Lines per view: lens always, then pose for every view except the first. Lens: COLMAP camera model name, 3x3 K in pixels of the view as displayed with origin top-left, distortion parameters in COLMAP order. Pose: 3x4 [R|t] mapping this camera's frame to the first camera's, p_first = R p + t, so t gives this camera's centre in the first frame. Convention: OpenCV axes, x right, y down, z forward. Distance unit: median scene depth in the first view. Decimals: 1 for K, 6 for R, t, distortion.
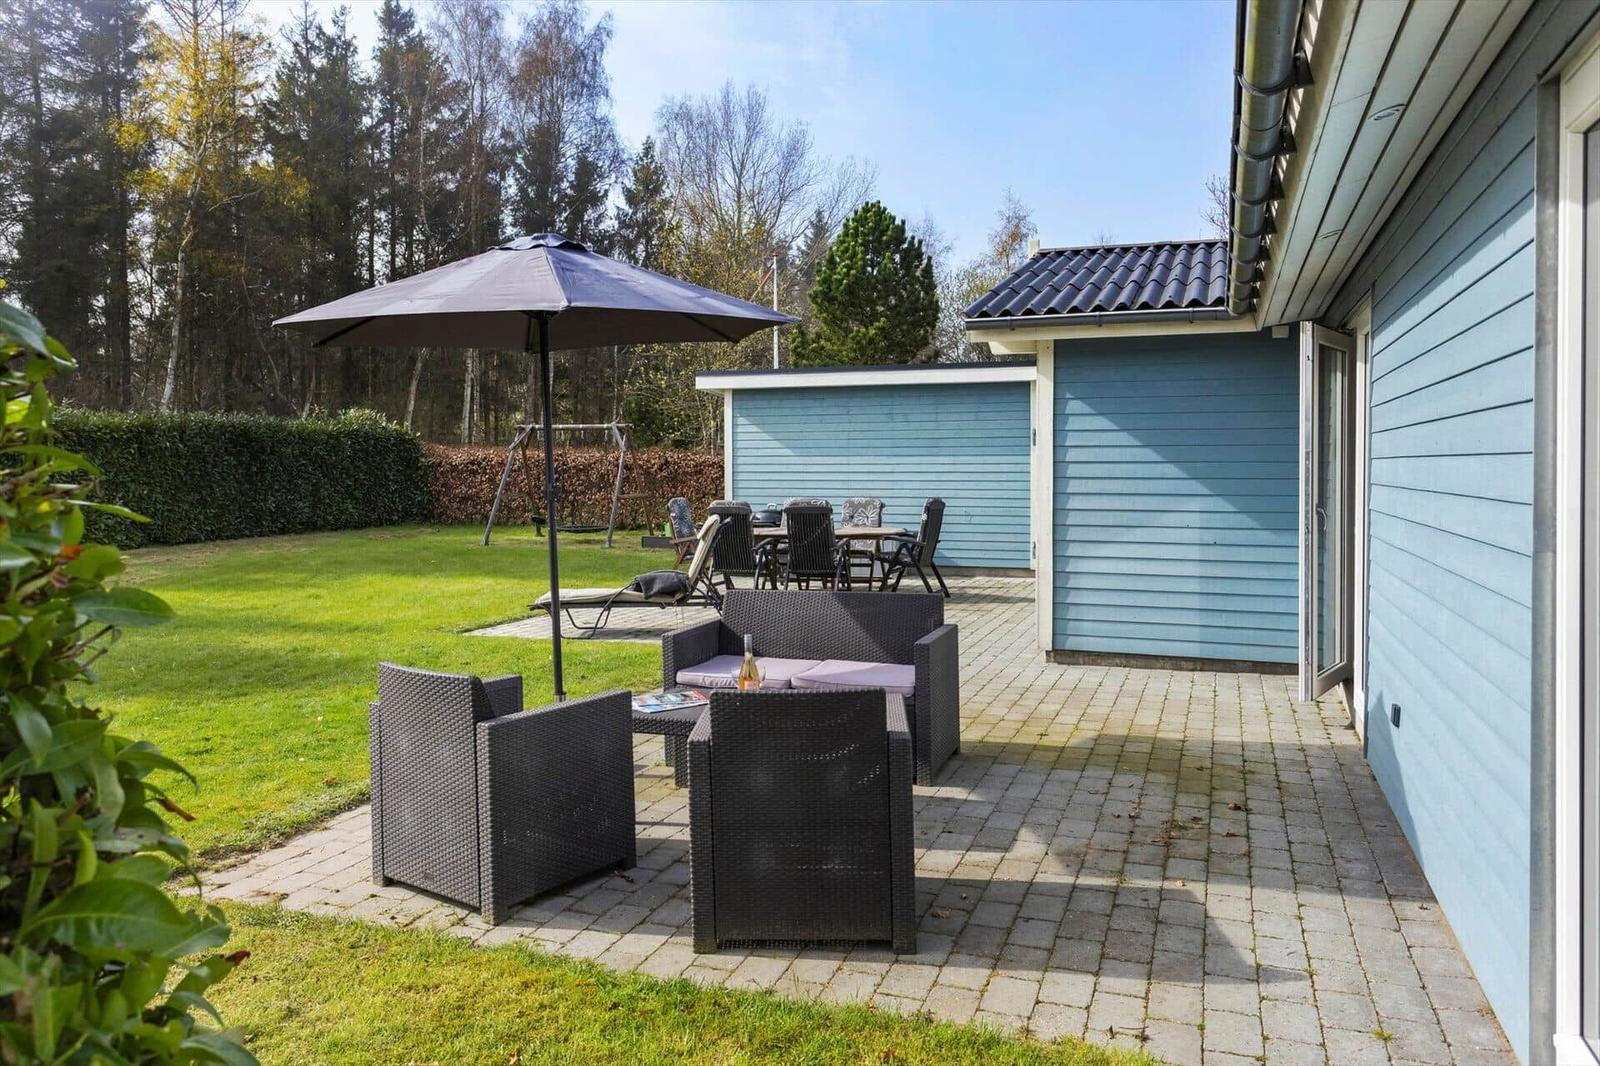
lens RADIAL K [[1092.0, 0, 796.5], [0, 1092.0, 531.4], [0, 0, 1]] dist [0.008426, 0.001630]
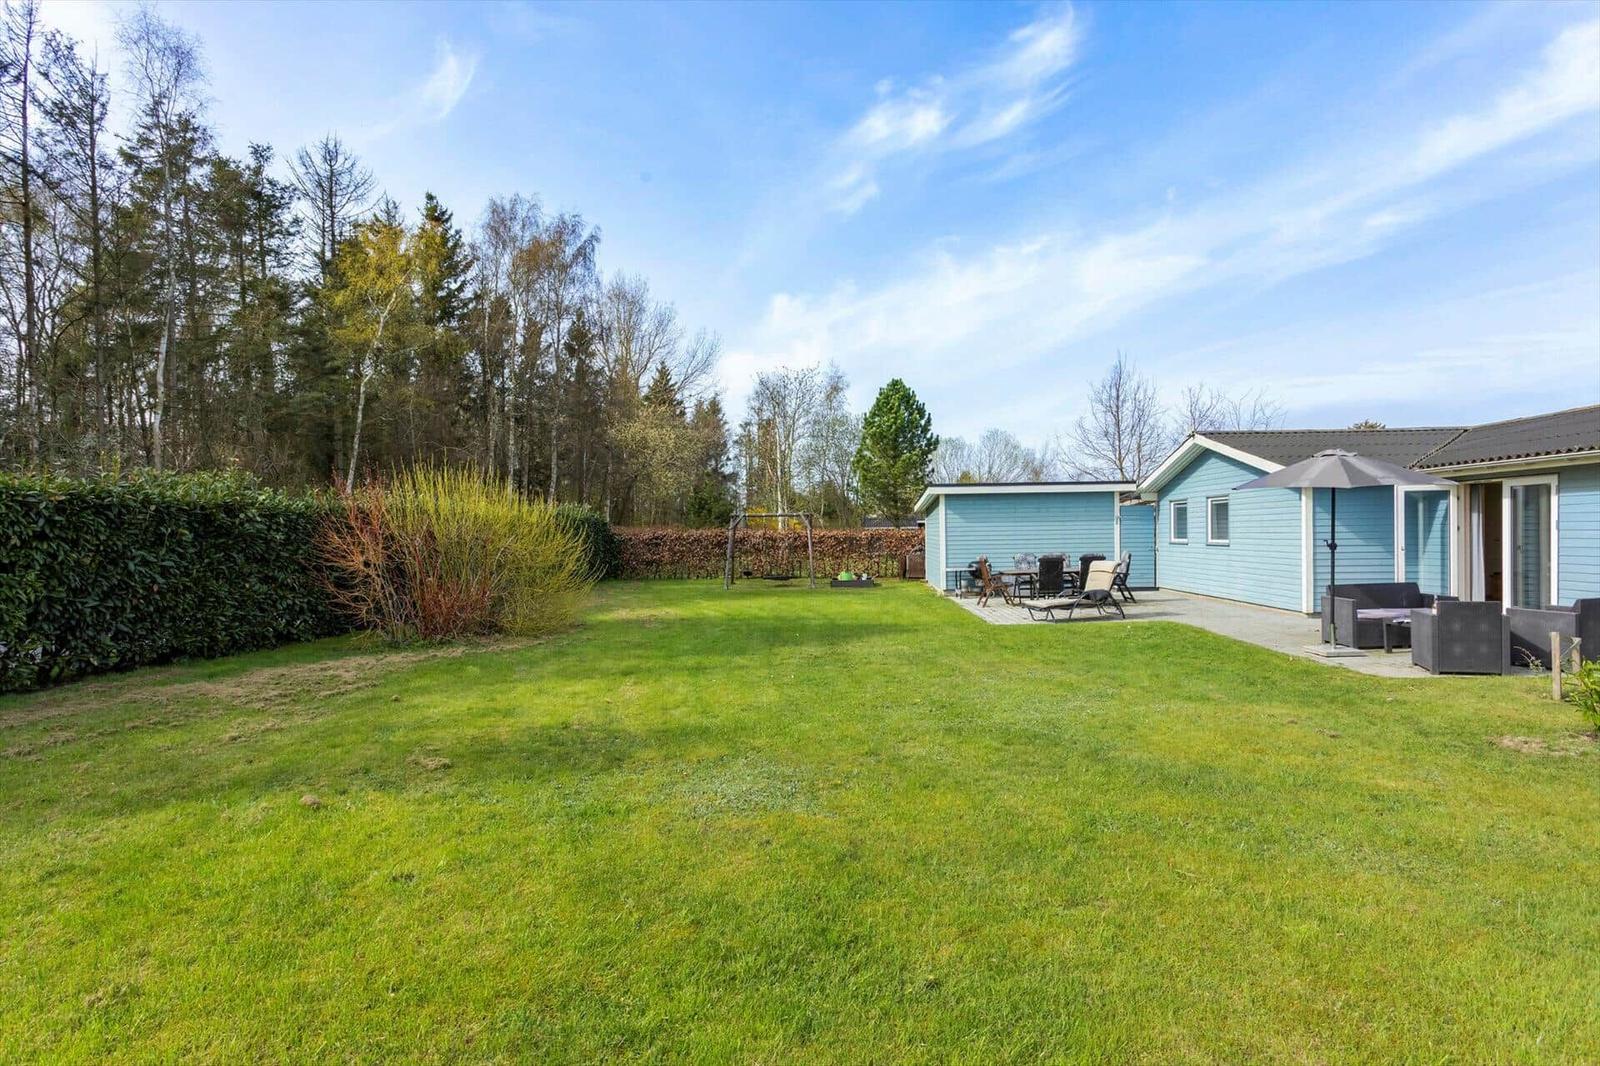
lens RADIAL K [[785.2, 0, 808.7], [0, 785.2, 545.2], [0, 0, 1]] dist [0.002343, 0.003127]
pose [[0.950193, -0.020178, 0.311010, -0.703042], [0.034026, 0.998653, -0.039164, -0.004339], [-0.309801, 0.047795, 0.949599, -0.157375]]
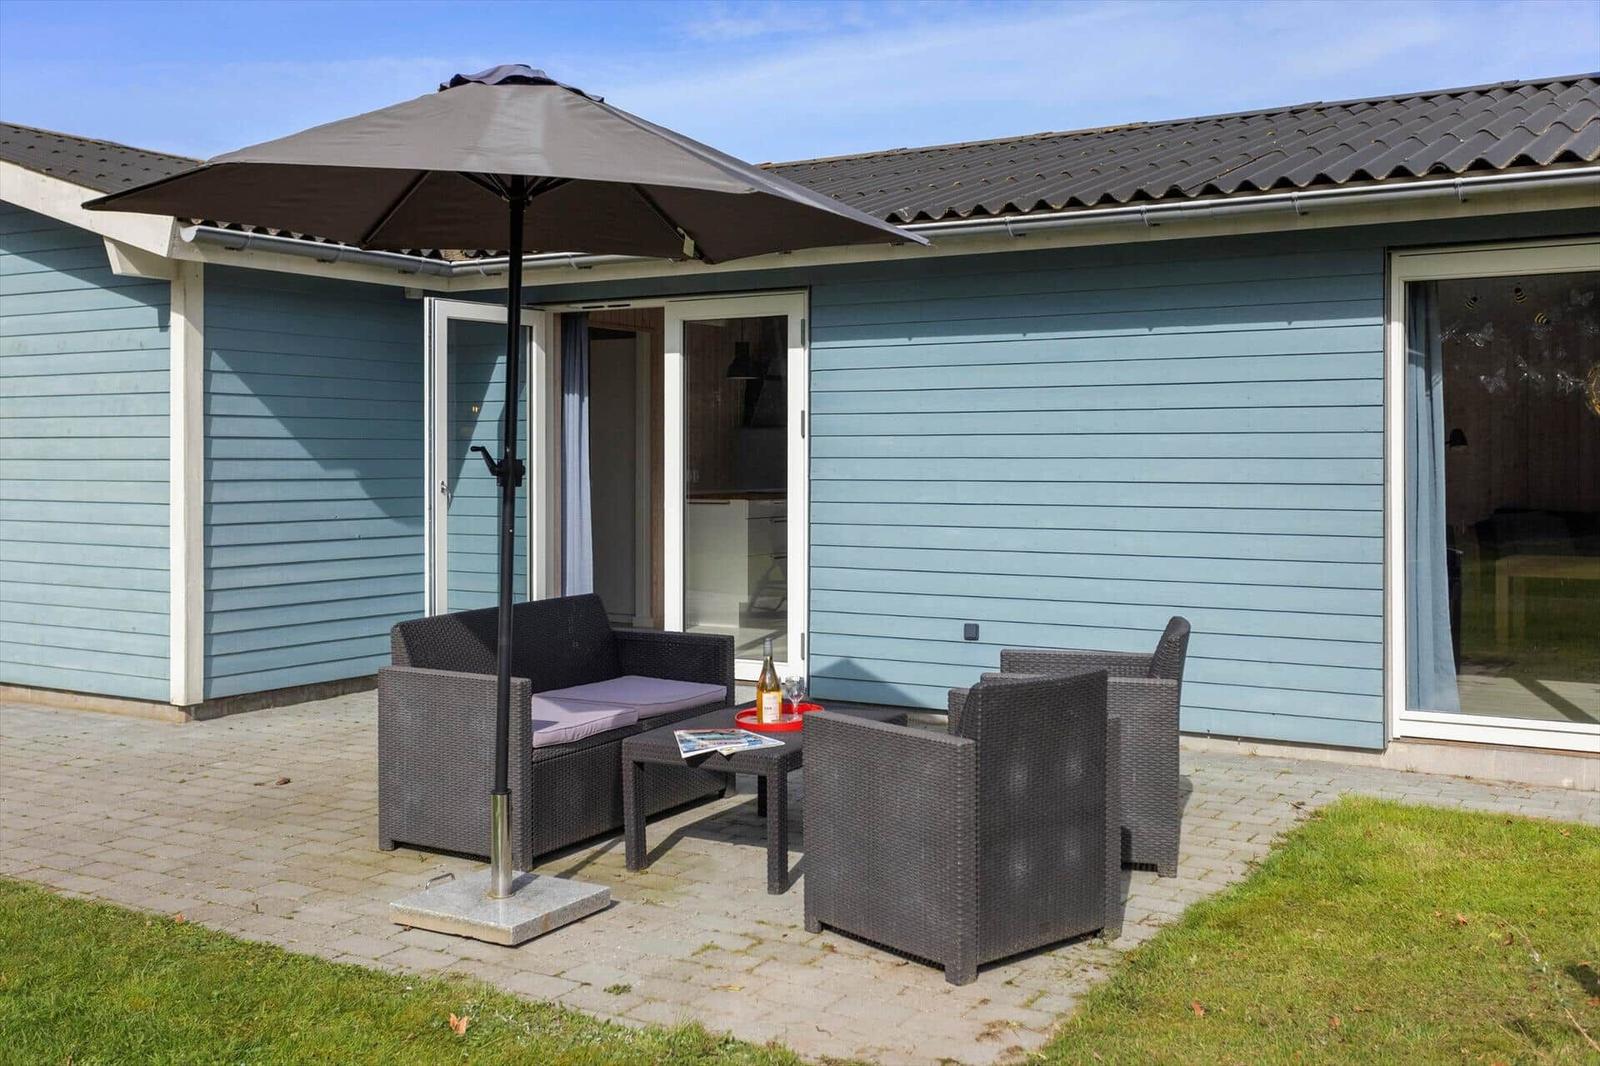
lens RADIAL K [[1620.3, 0, 737.2], [0, 1620.3, 467.2], [0, 0, 1]] dist [0.045455, 0.000000]
pose [[0.193990, -0.008981, 0.980962, -0.392300], [0.056622, 0.998394, -0.002057, -0.012271], [-0.979368, 0.055943, 0.194187, 0.227171]]
